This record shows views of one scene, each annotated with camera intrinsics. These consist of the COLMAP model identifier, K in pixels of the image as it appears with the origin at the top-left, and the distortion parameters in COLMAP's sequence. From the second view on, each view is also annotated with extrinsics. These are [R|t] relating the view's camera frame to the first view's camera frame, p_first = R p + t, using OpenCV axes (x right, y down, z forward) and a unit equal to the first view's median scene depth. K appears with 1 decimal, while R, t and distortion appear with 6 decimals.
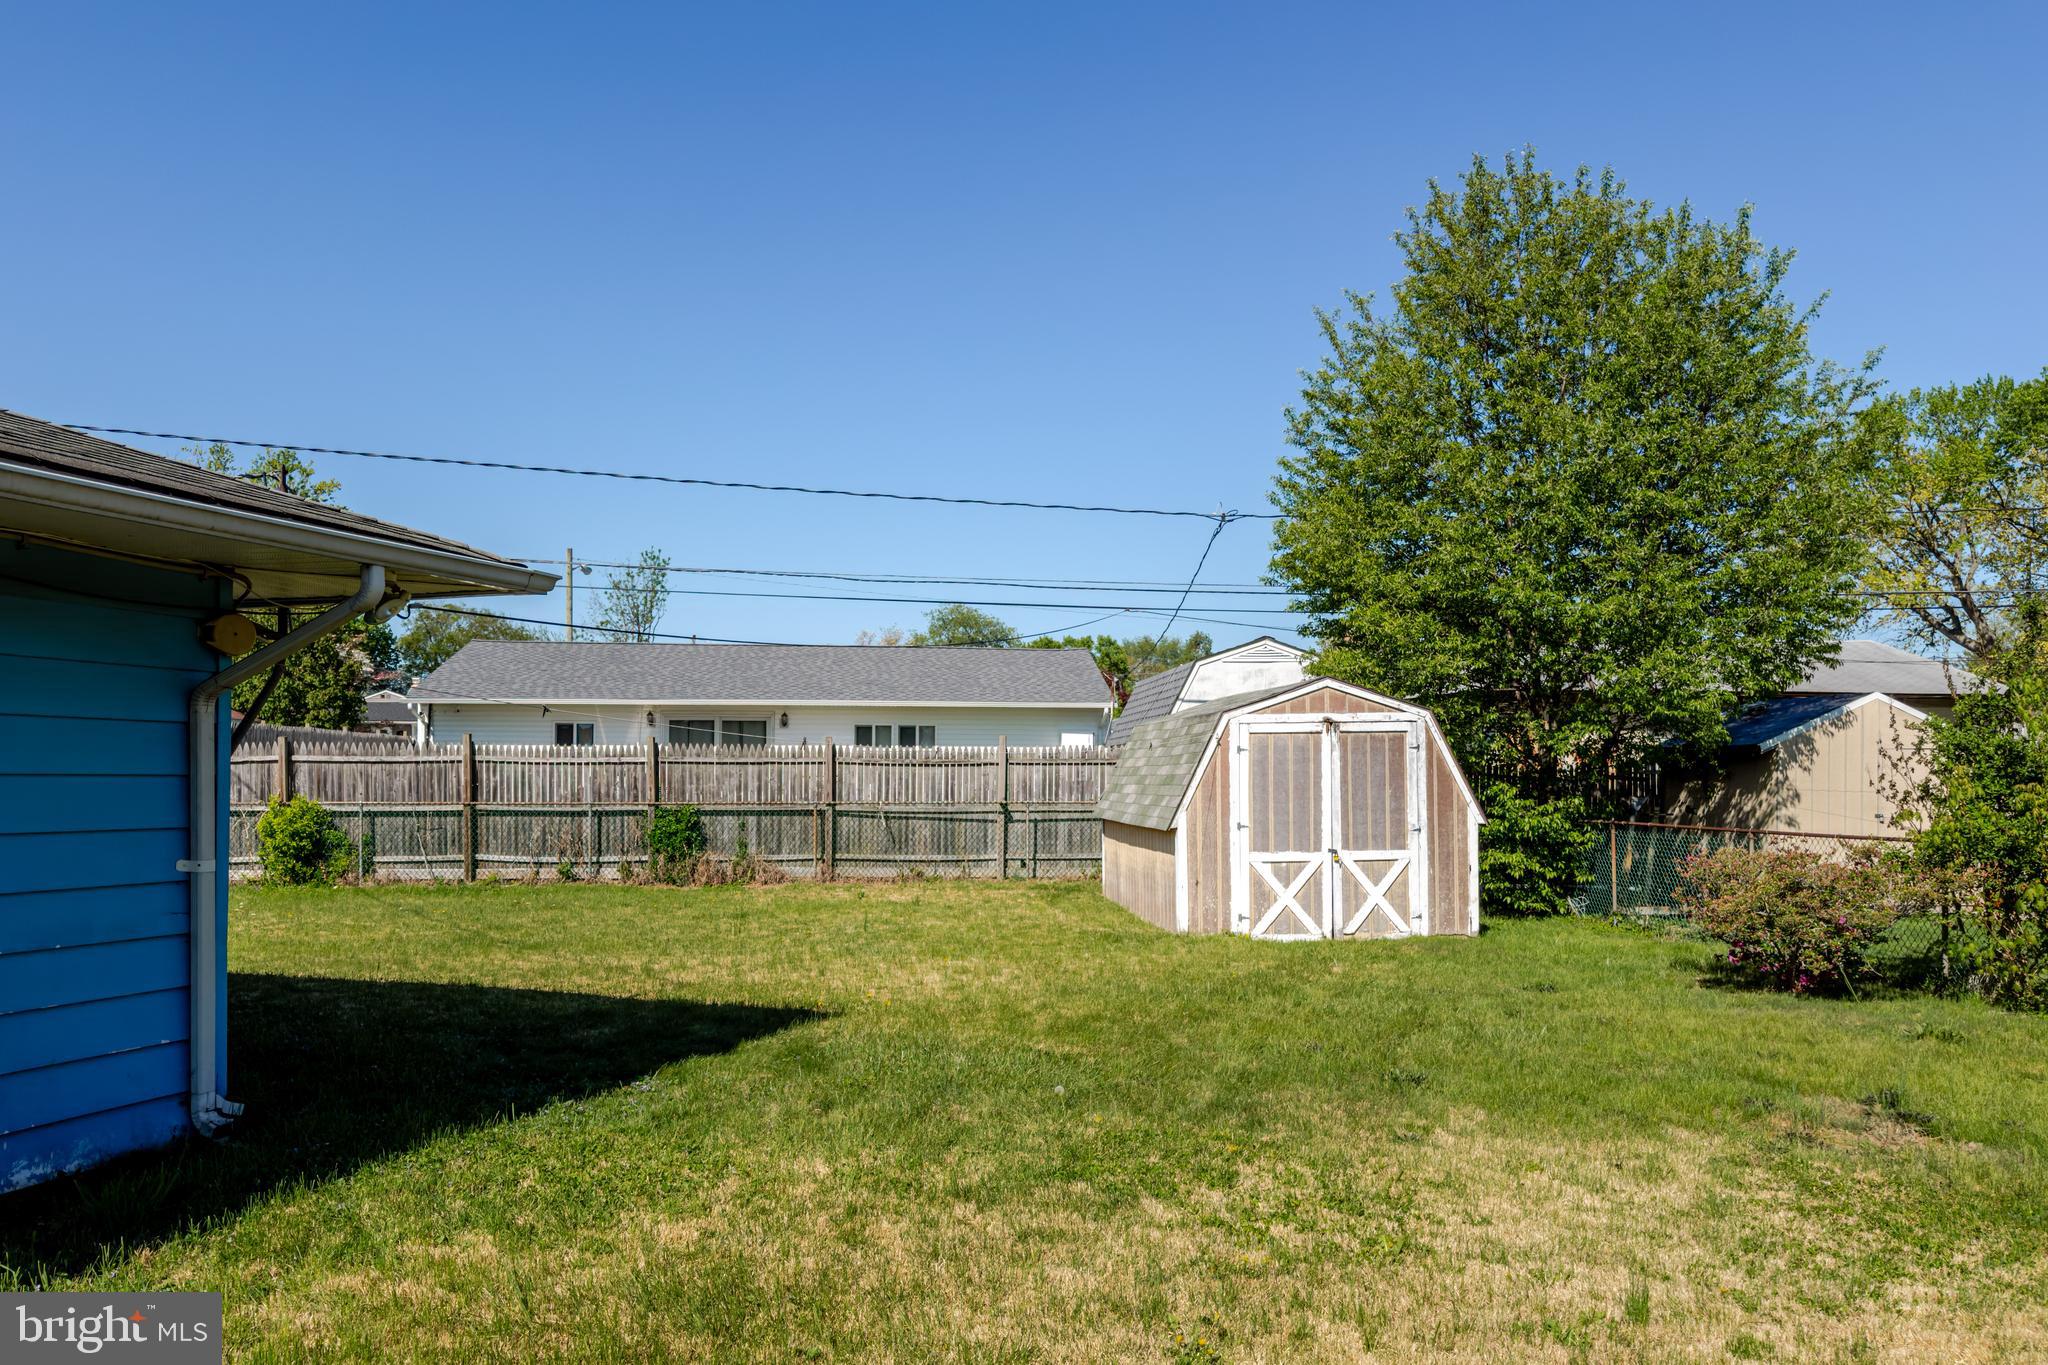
lens RADIAL K [[1508.5, 0, 1024.0], [0, 1508.5, 682.5], [0, 0, 1]] dist [0.004206, 0.000948]
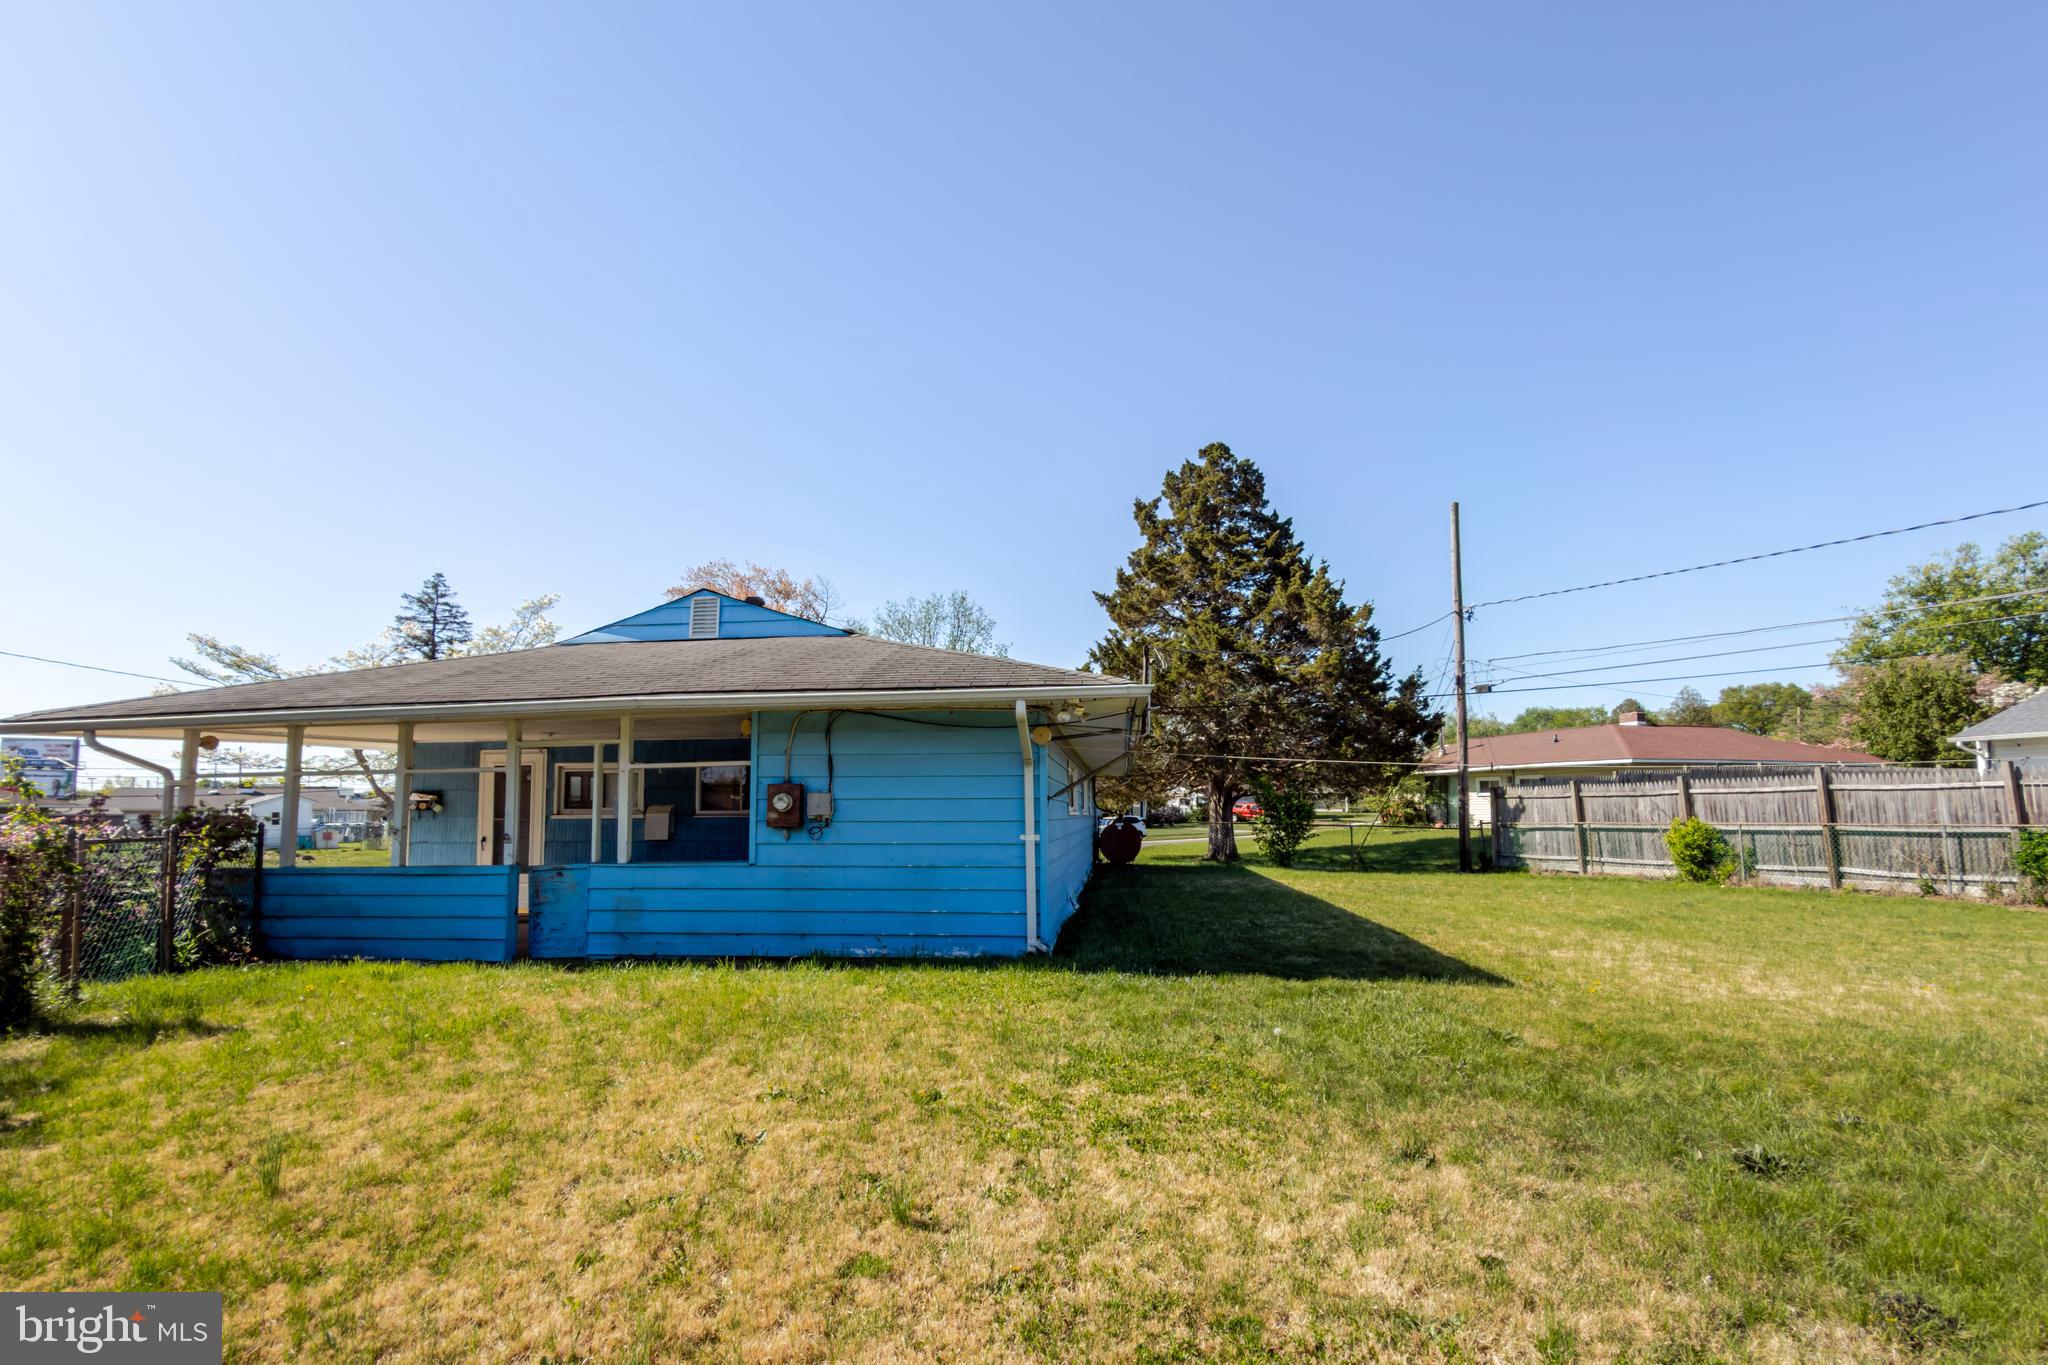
lens RADIAL K [[954.9, 0, 1024.0], [0, 954.9, 682.5], [0, 0, 1]] dist [-0.000298, 0.000084]
pose [[0.190042, -0.139052, -0.971879, 0.276329], [0.066977, 0.989449, -0.128469, 0.021920], [0.979489, -0.040679, 0.197350, 0.214809]]
